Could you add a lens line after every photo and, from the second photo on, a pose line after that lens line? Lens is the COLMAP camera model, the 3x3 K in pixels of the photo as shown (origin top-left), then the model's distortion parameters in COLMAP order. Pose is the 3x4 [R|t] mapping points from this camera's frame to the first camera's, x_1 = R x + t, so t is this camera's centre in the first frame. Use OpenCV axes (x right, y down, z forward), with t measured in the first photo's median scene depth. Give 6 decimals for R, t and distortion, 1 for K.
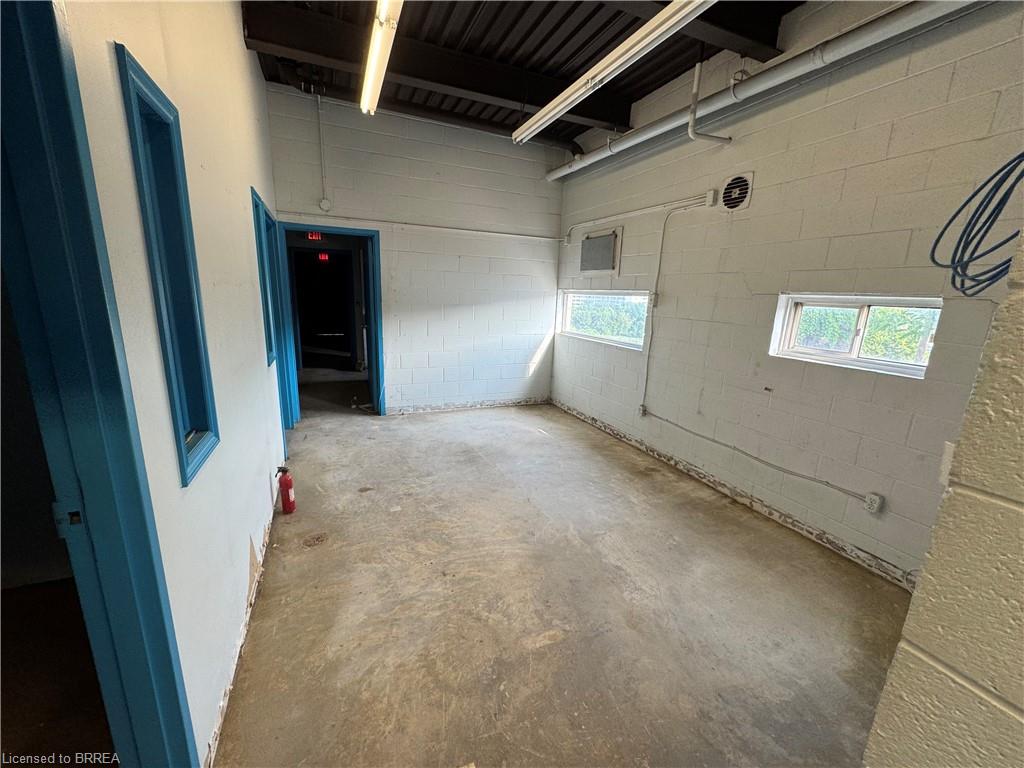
lens RADIAL K [[407.9, 0, 510.9], [0, 407.9, 384.5], [0, 0, 1]] dist [-0.006831, -0.000227]
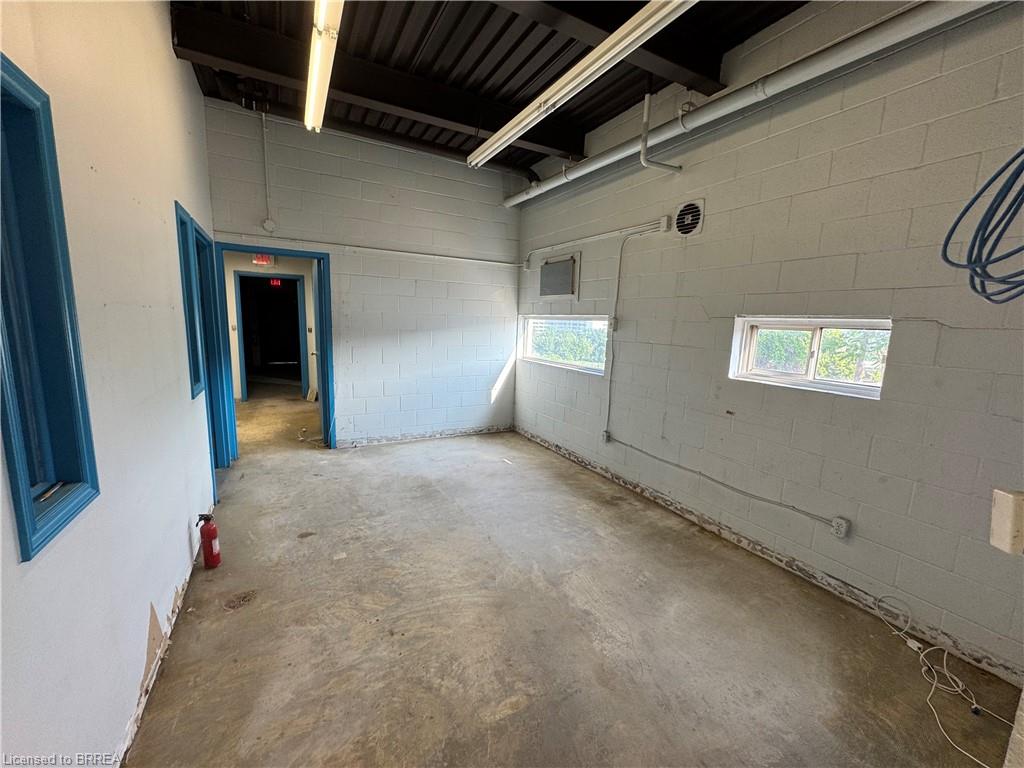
lens RADIAL K [[407.9, 0, 512.4], [0, 407.9, 383.1], [0, 0, 1]] dist [-0.006831, -0.000227]
pose [[0.996025, -0.015601, 0.087700, 0.021983], [0.021446, 0.997582, -0.066106, -0.005904], [-0.086457, 0.067725, 0.993951, 0.061382]]
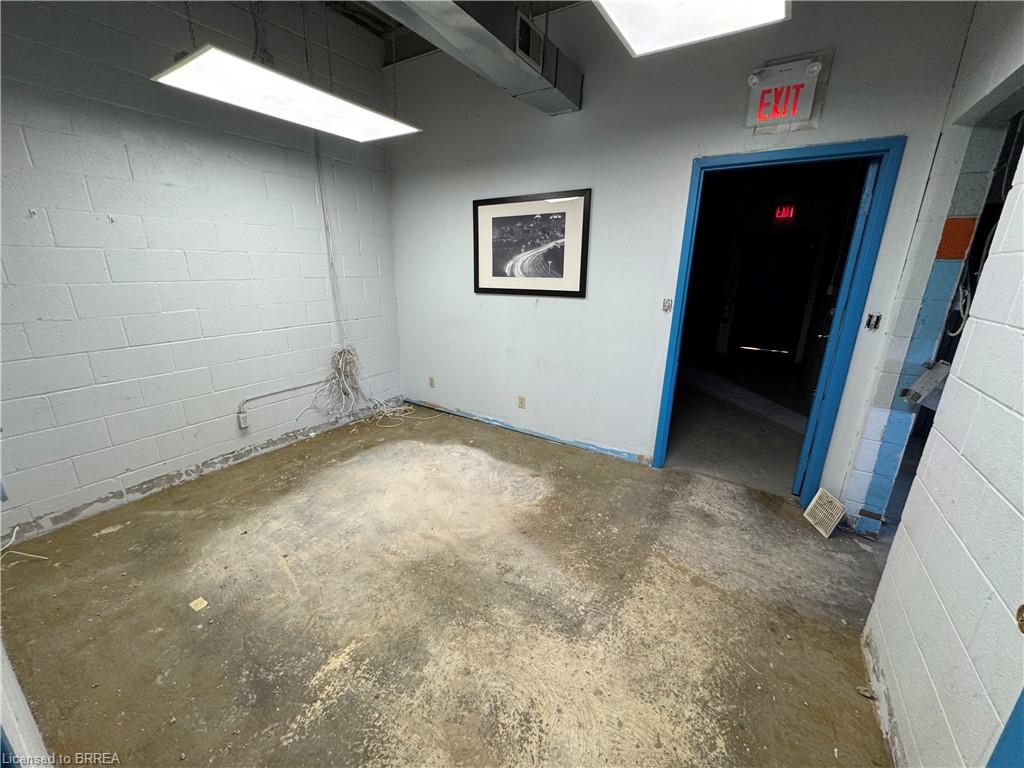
lens RADIAL K [[407.9, 0, 511.6], [0, 407.9, 385.7], [0, 0, 1]] dist [-0.006831, -0.000227]
pose [[0.567648, 0.211099, -0.795747, -0.398810], [-0.180634, 0.974950, 0.129783, -0.210201], [0.803210, 0.070068, 0.591560, 0.915852]]
